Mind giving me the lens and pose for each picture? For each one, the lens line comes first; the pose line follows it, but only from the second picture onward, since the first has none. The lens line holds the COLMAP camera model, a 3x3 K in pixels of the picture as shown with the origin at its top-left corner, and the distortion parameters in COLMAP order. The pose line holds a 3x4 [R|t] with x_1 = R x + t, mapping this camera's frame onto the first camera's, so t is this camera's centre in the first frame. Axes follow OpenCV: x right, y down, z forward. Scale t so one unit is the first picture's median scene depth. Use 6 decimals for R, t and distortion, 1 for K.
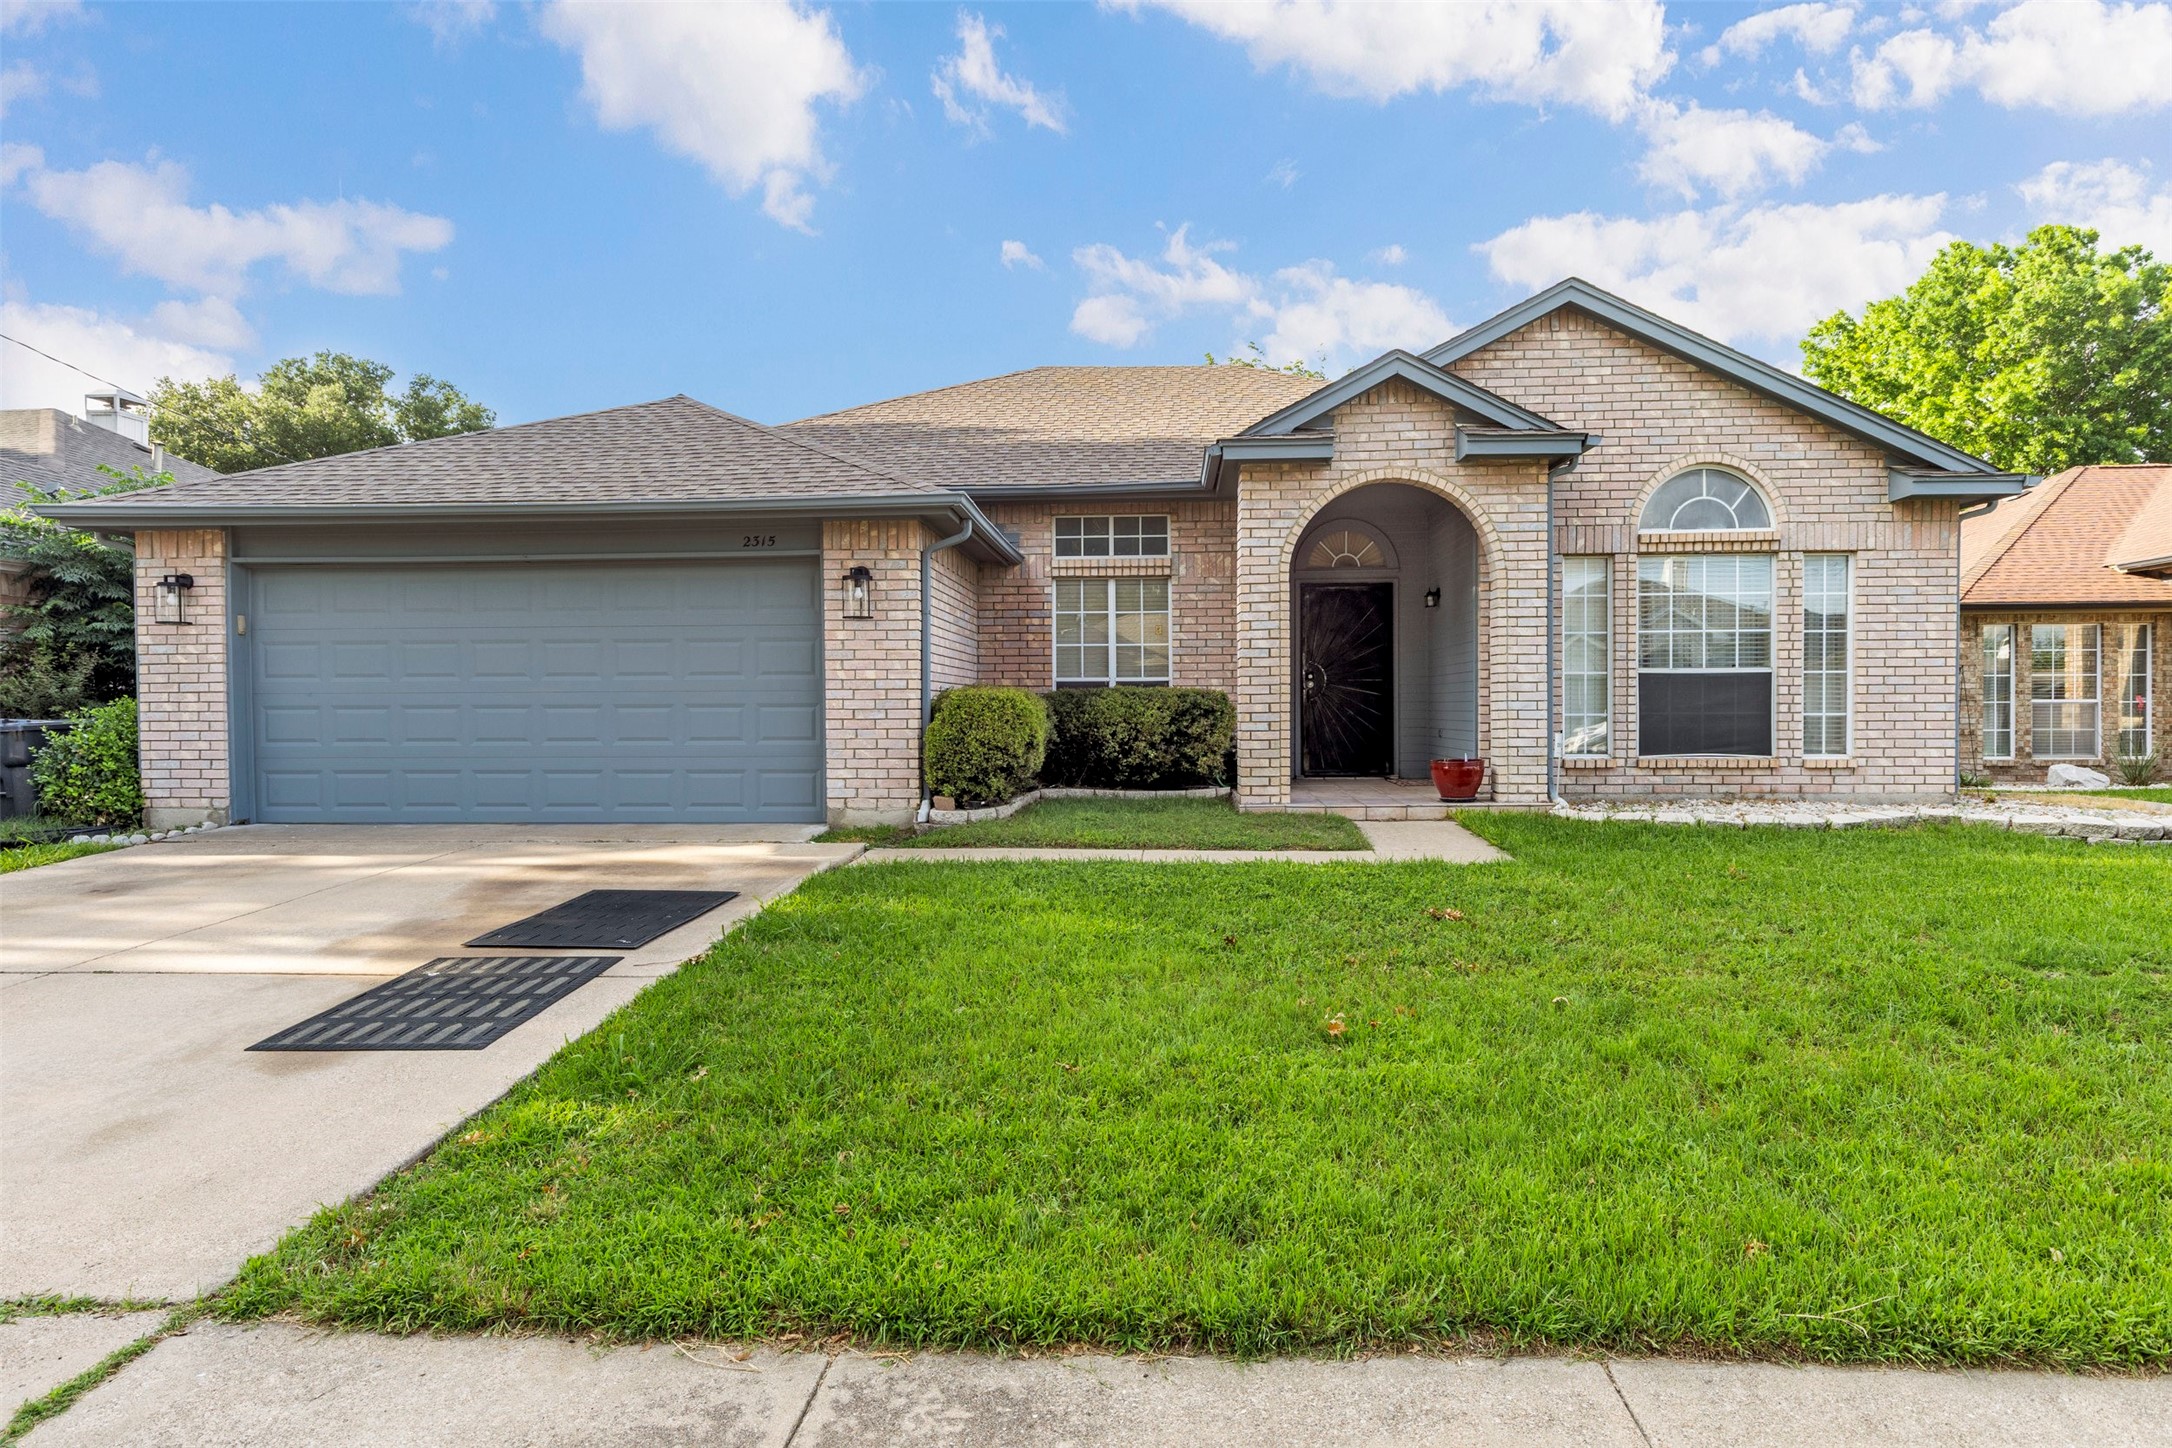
lens RADIAL K [[1202.2, 0, 1090.5], [0, 1202.2, 718.9], [0, 0, 1]] dist [0.025128, -0.004262]
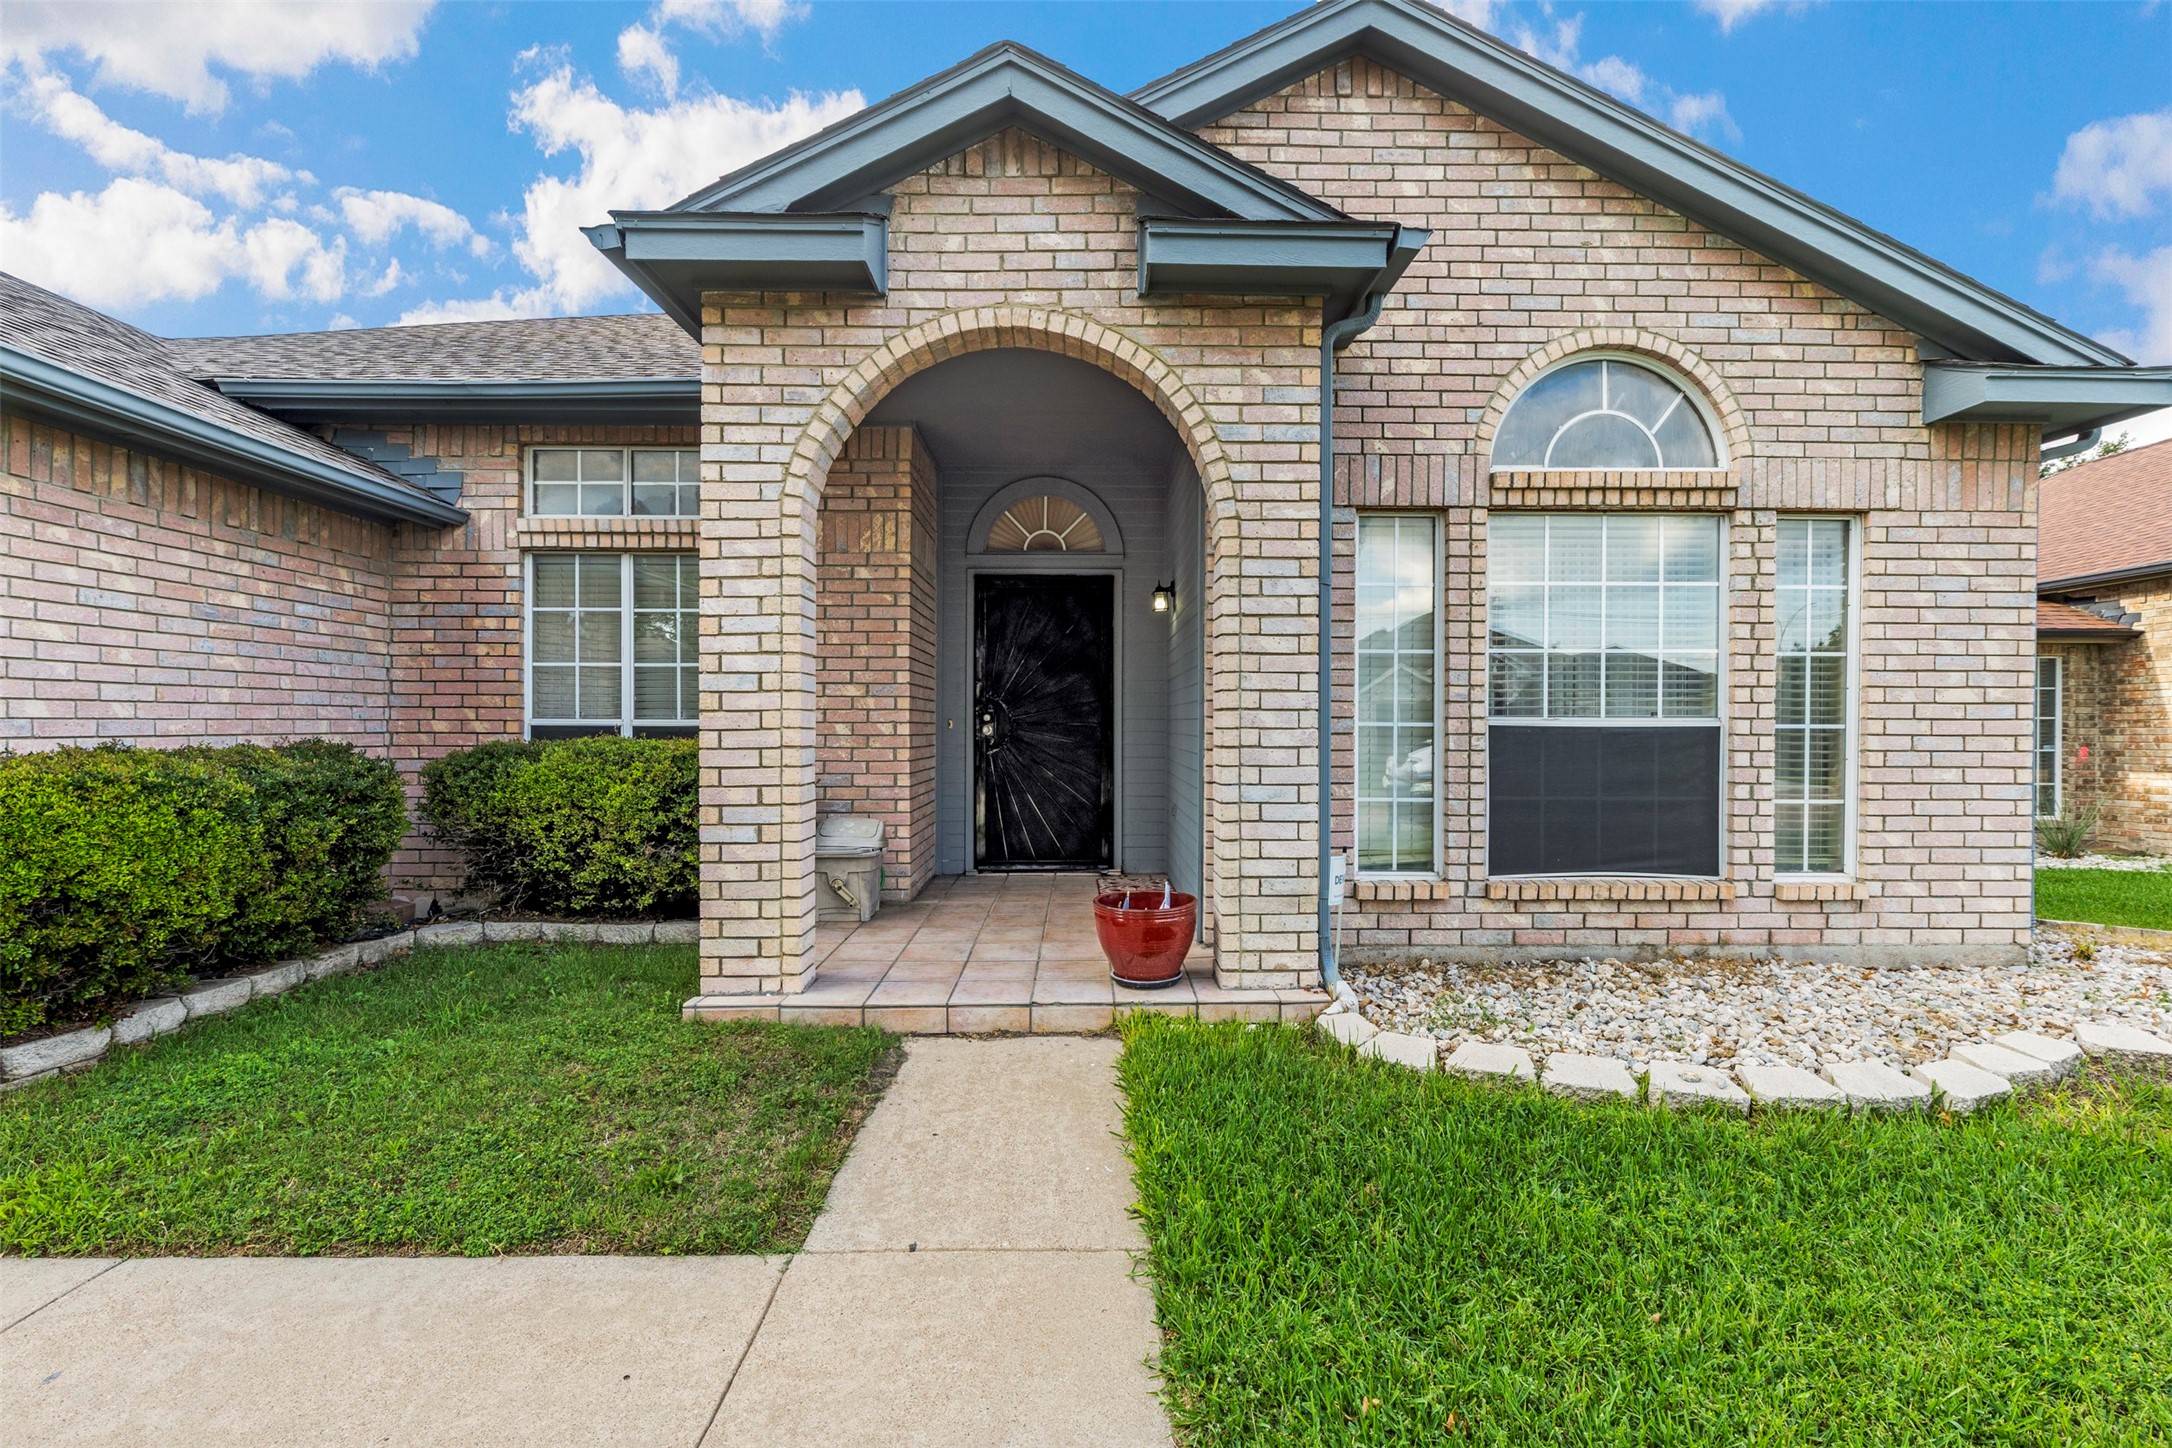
lens RADIAL K [[972.0, 0, 1080.2], [0, 972.0, 727.1], [0, 0, 1]] dist [0.006772, -0.001794]
pose [[0.997972, 0.007509, 0.063209, 0.242013], [-0.007296, 0.999967, -0.003602, -0.034721], [-0.063234, 0.003133, 0.997994, 0.575153]]
